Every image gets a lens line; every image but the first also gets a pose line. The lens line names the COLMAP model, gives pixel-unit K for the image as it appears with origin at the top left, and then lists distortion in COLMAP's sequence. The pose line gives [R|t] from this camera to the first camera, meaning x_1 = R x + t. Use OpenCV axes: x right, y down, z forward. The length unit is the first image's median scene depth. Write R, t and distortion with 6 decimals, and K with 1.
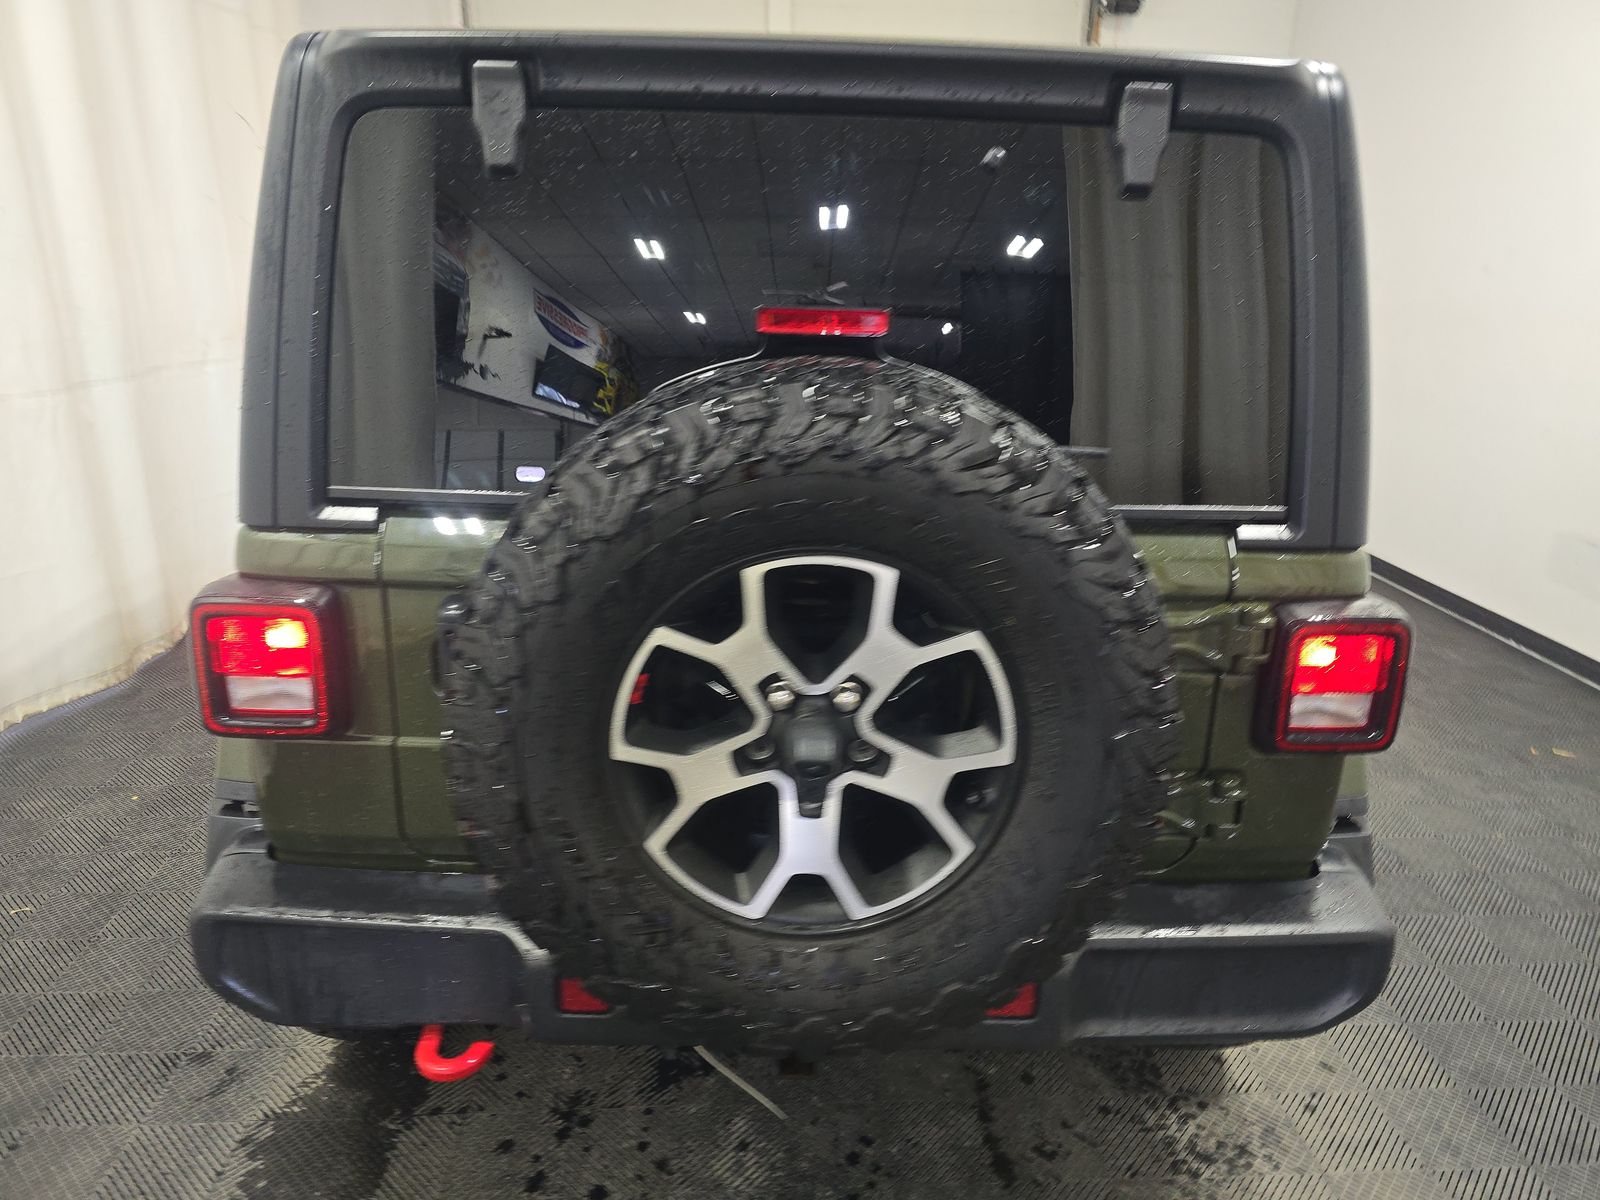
lens RADIAL K [[1076.2, 0, 801.6], [0, 1076.2, 603.6], [0, 0, 1]] dist [0.011918, -0.021786]
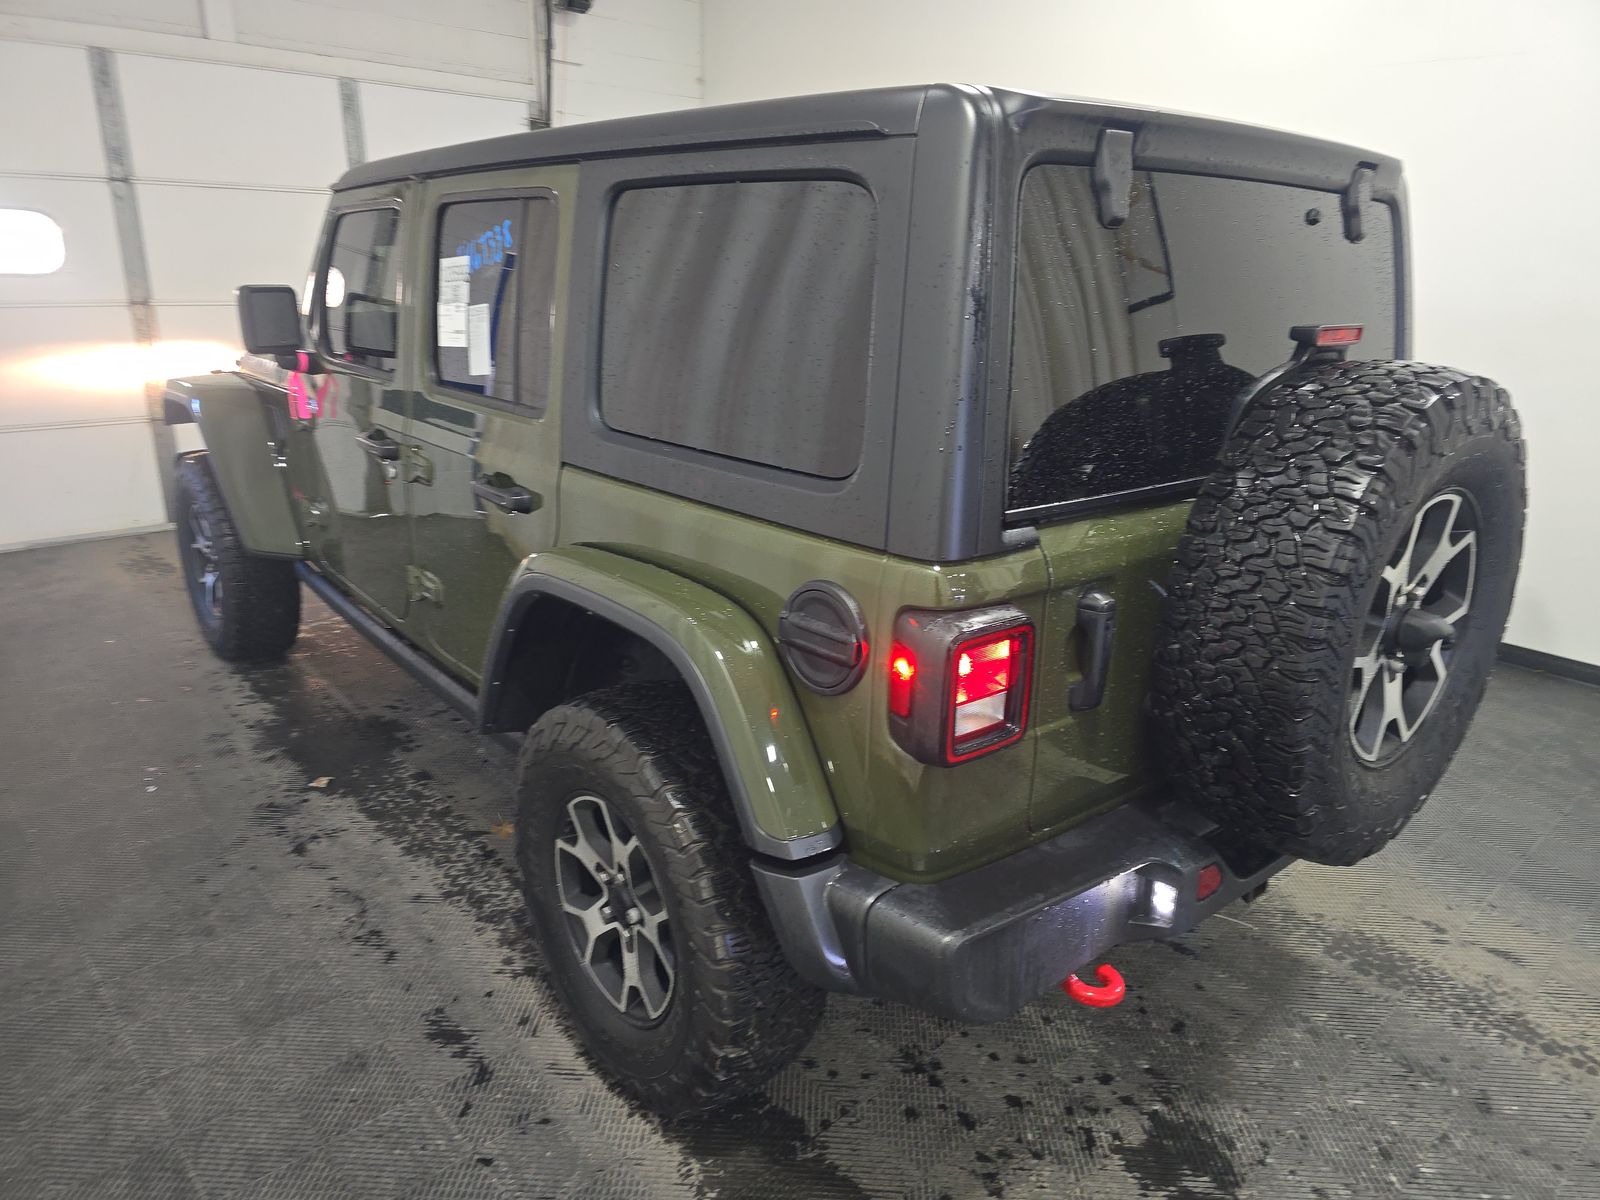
lens RADIAL K [[1076.2, 0, 806.6], [0, 1076.2, 597.9], [0, 0, 1]] dist [0.011918, -0.021786]
pose [[0.777475, -0.197033, 0.597253, -0.888361], [0.179796, 0.979657, 0.089137, -0.110877], [-0.602666, 0.038082, 0.797084, 0.190180]]
